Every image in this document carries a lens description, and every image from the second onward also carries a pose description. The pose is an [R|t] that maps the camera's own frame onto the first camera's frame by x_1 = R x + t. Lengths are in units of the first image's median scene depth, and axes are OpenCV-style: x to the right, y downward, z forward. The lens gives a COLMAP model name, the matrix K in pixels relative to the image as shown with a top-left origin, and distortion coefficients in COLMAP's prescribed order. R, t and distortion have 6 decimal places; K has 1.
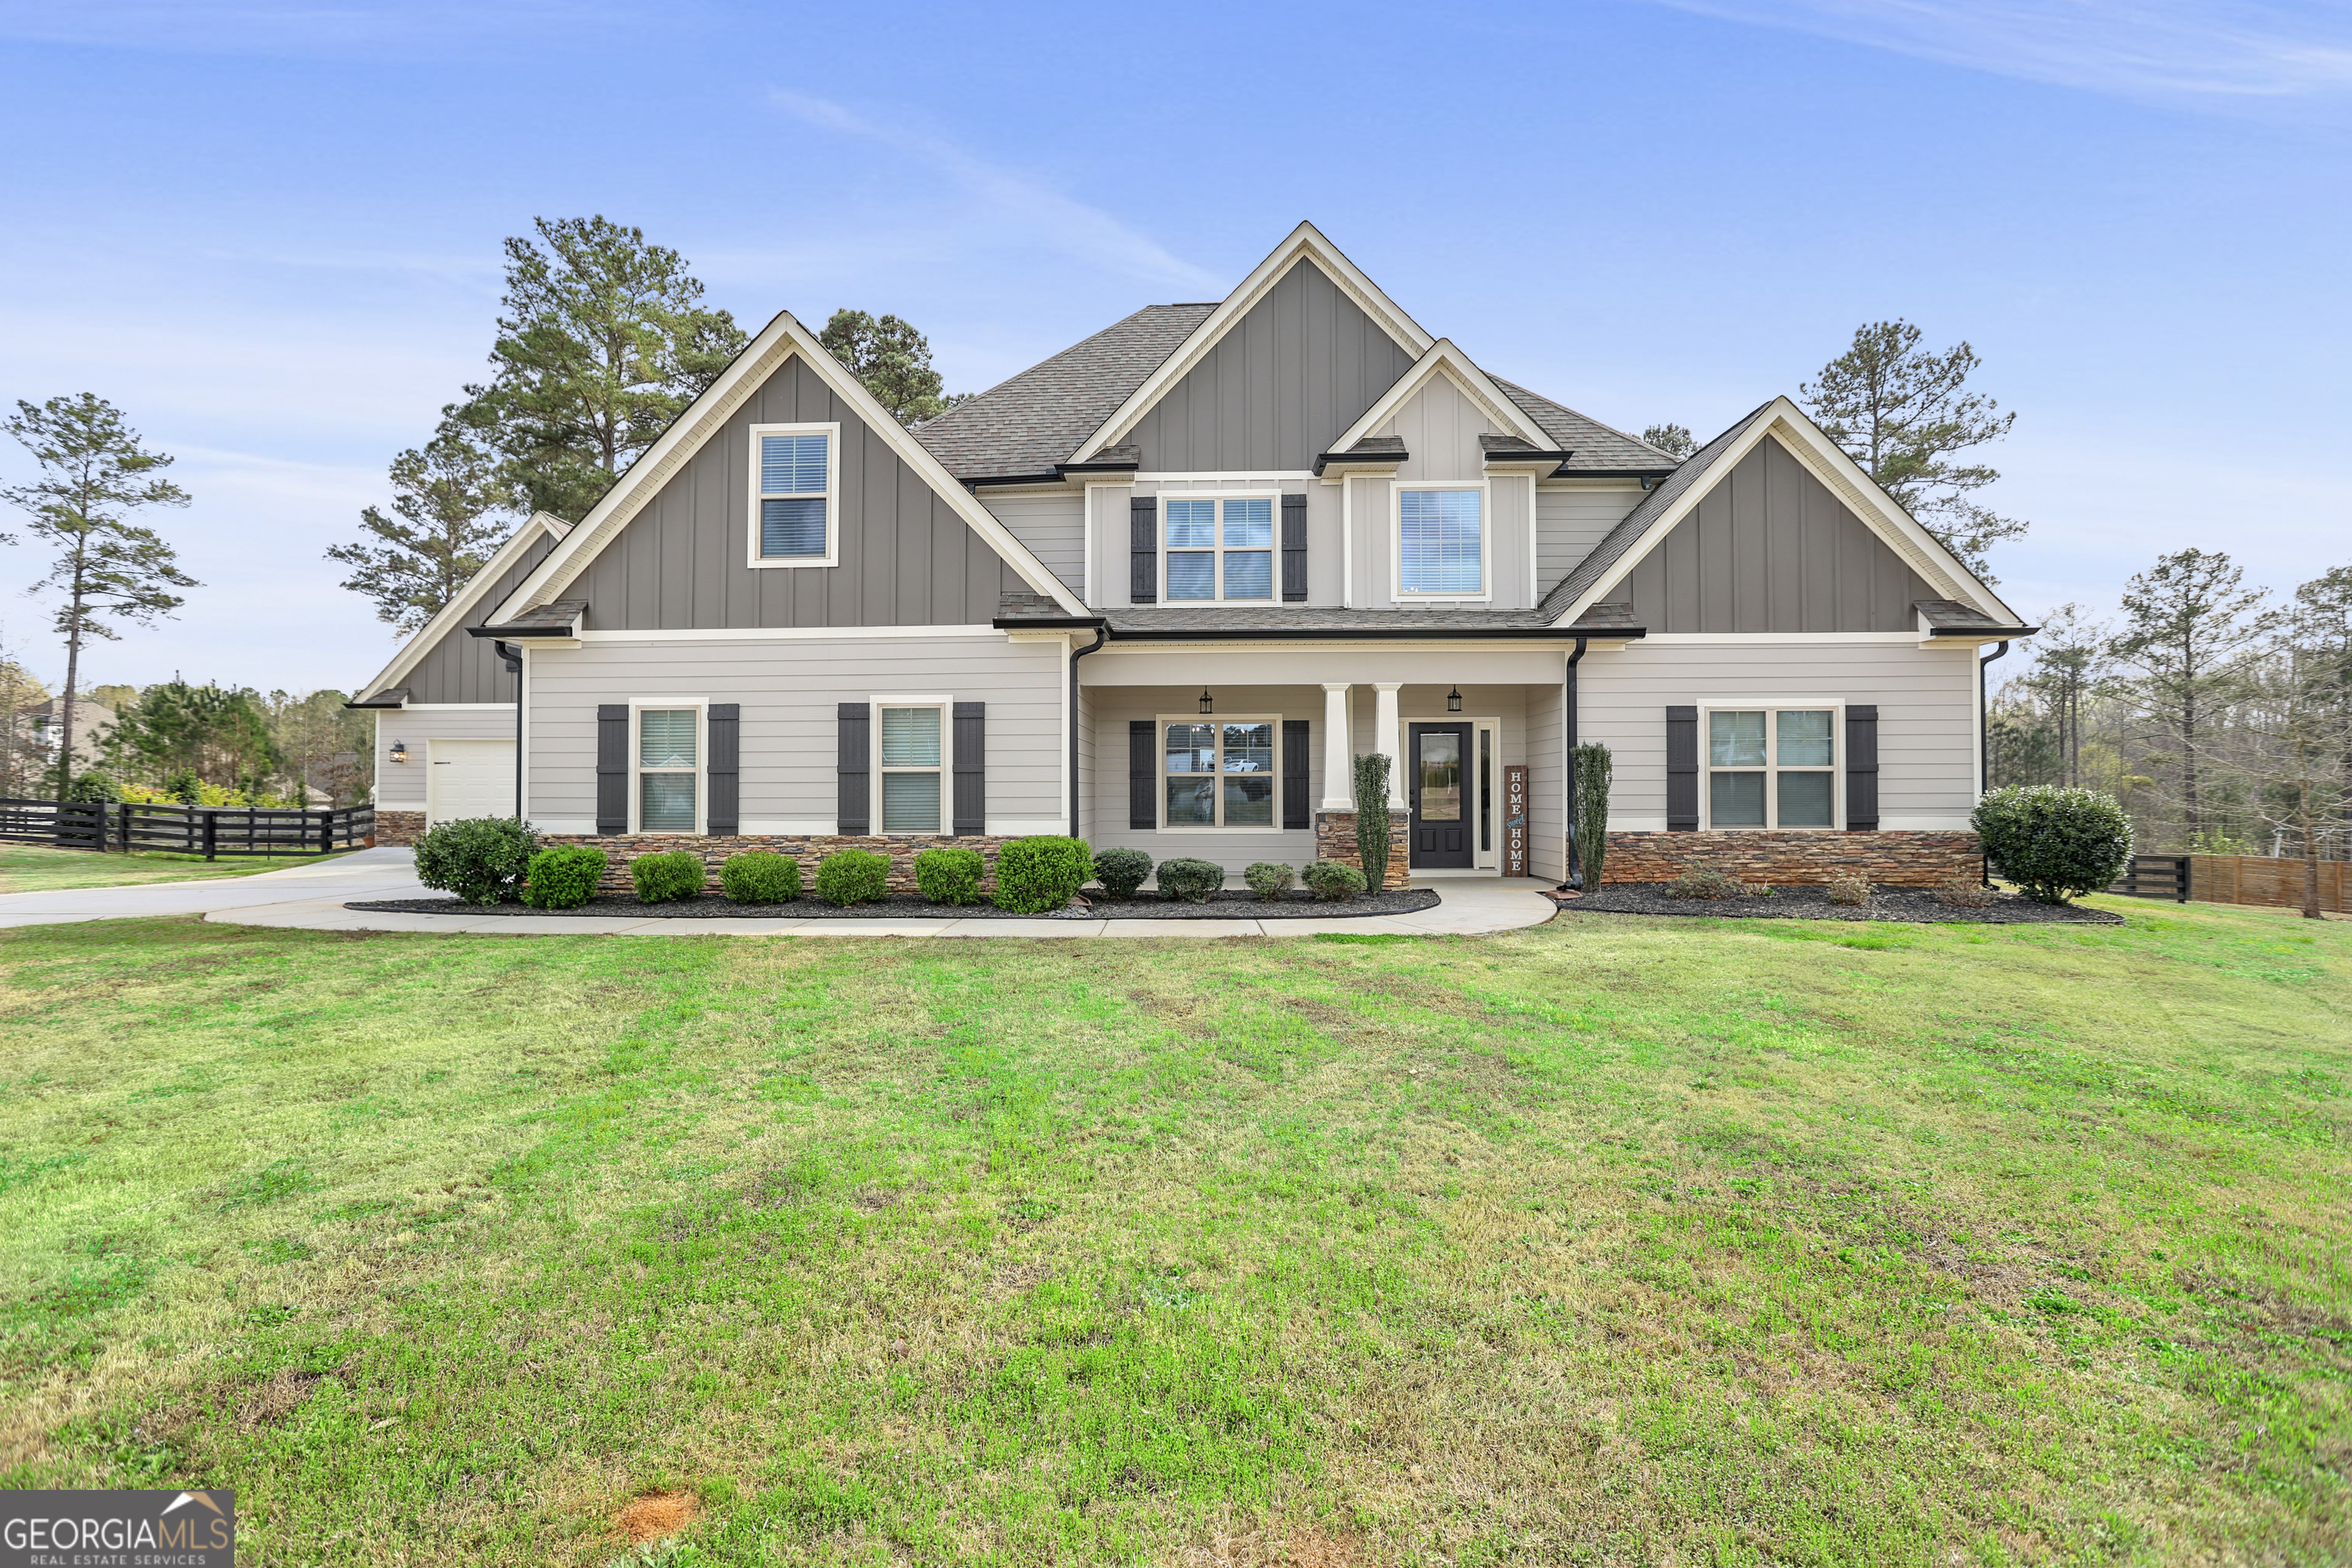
lens RADIAL K [[1049.3, 0, 1184.1], [0, 1049.3, 774.8], [0, 0, 1]] dist [-0.038292, 0.018651]
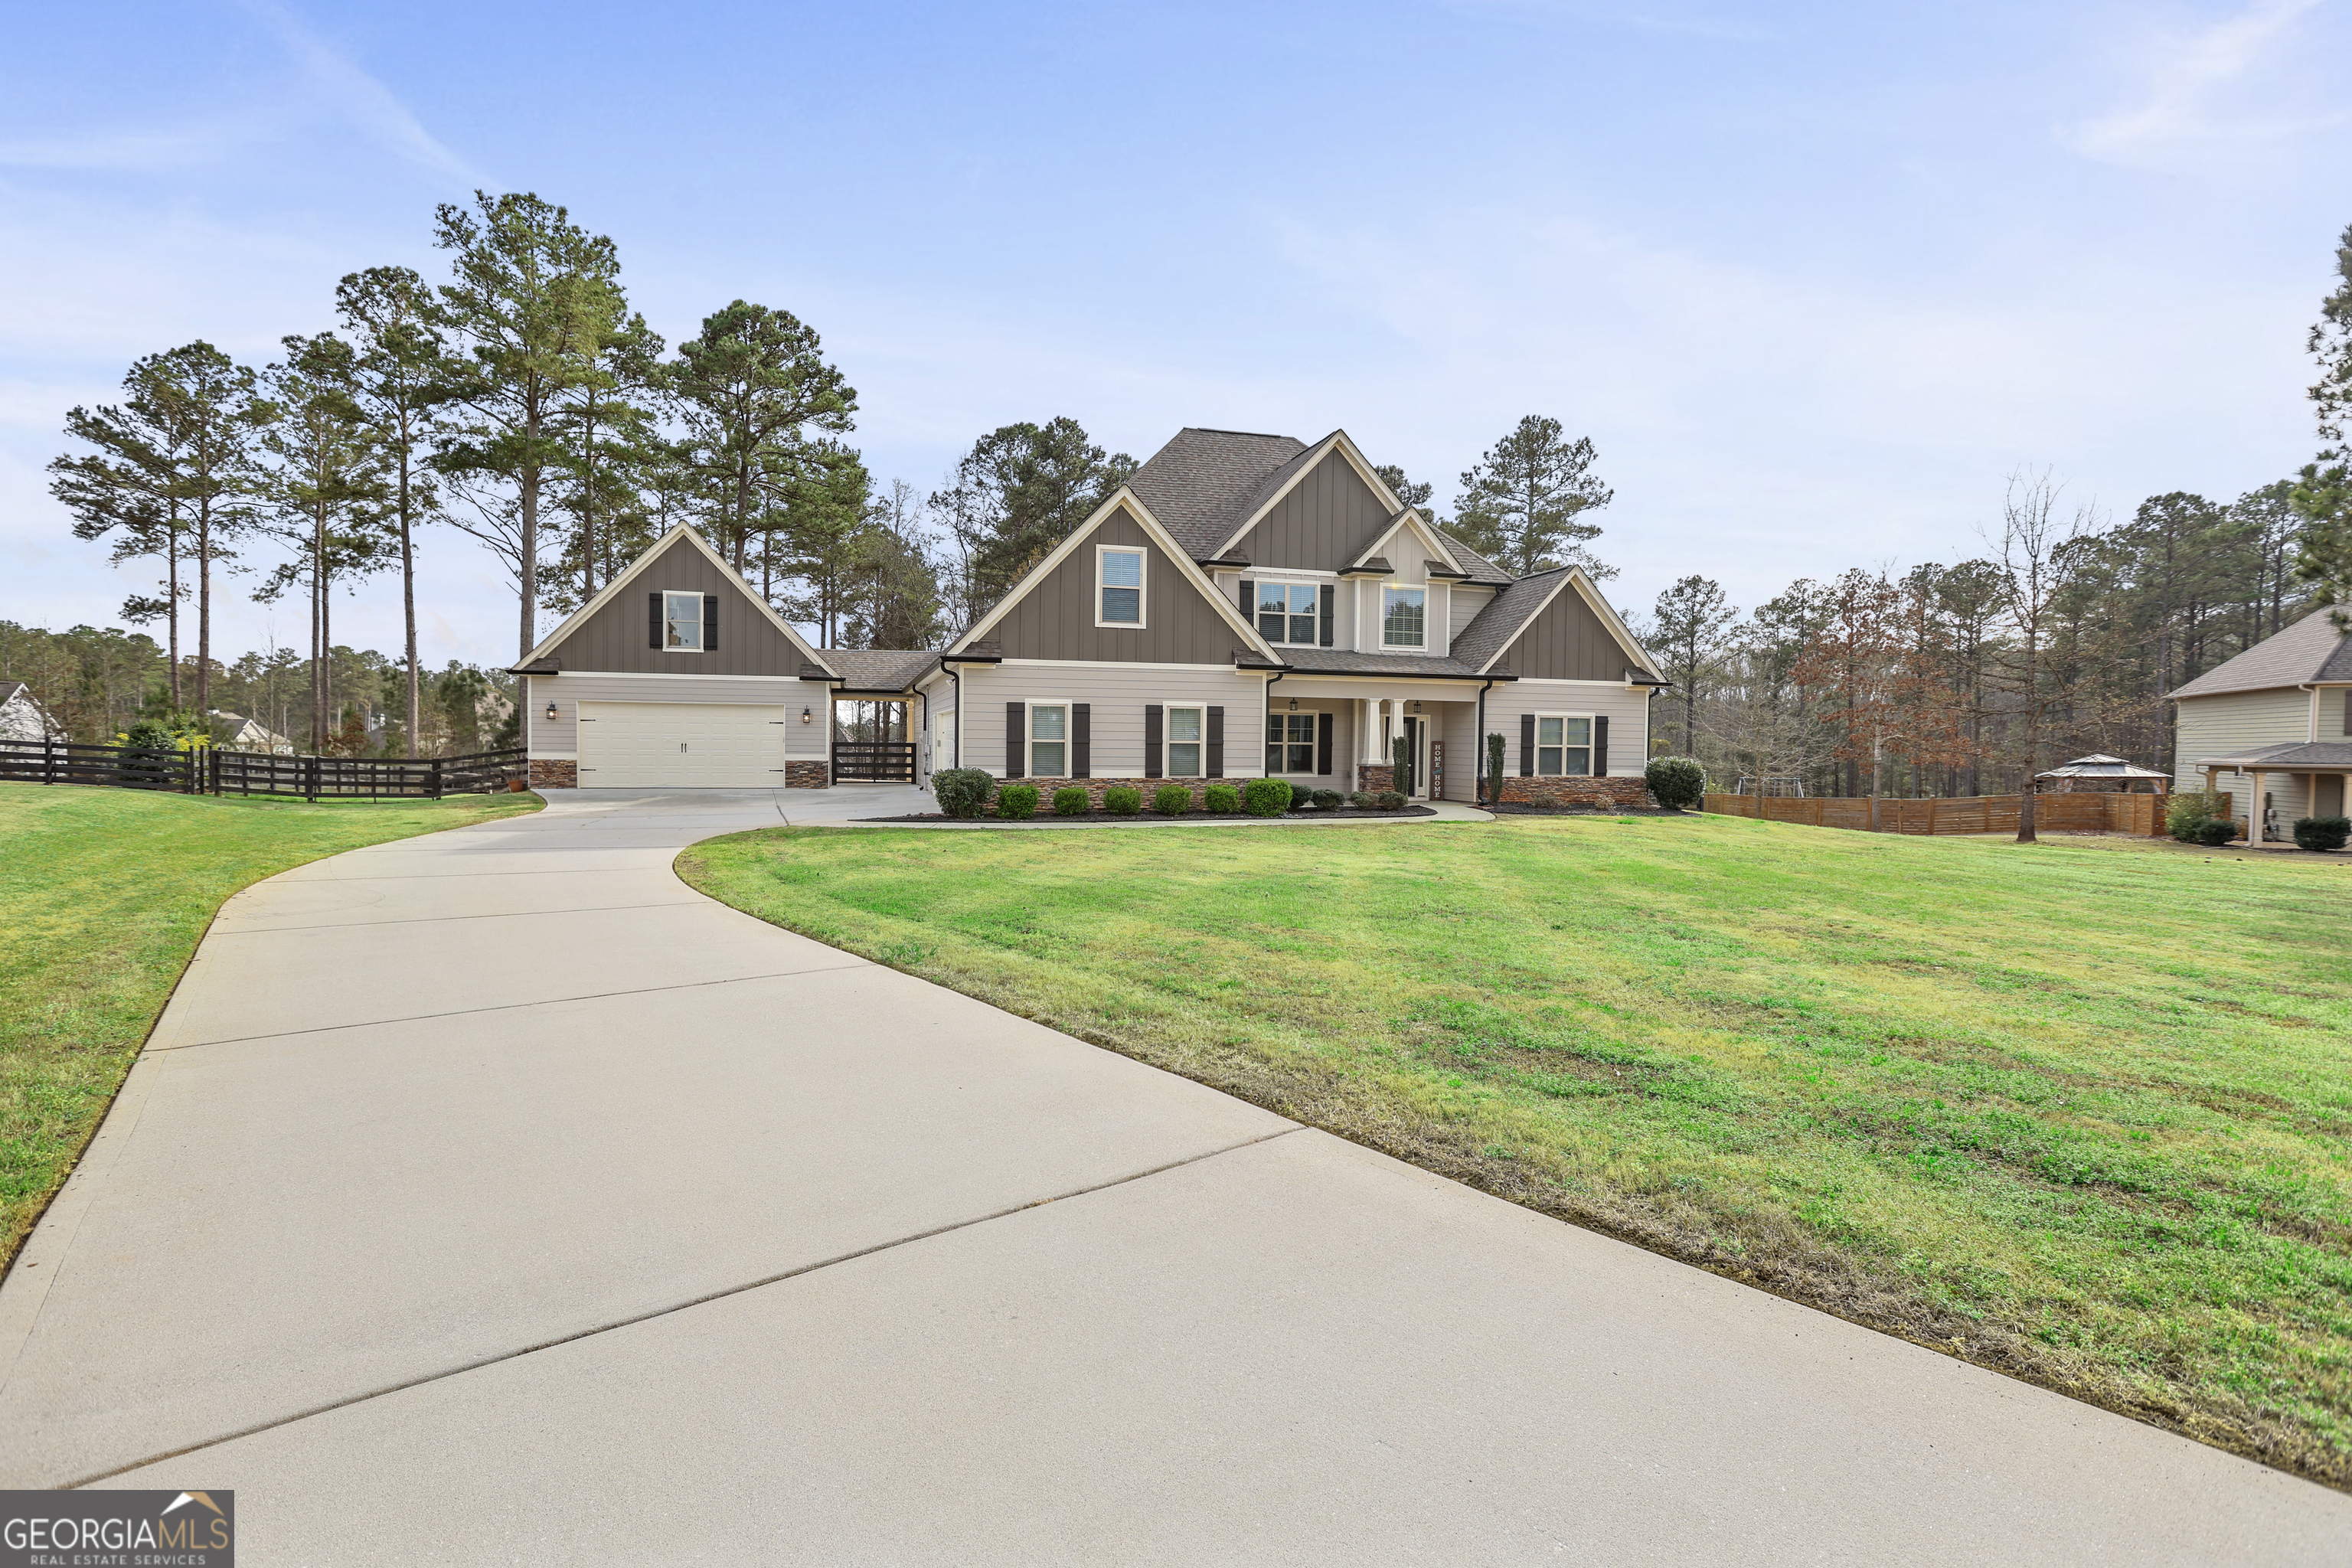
lens RADIAL K [[1049.3, 0, 1184.1], [0, 1049.3, 774.8], [0, 0, 1]] dist [-0.038292, 0.018651]
pose [[0.945487, 0.001969, 0.325653, -0.728002], [-0.018639, 0.998670, 0.048076, -0.031014], [-0.325125, -0.051525, 0.944266, -0.629545]]
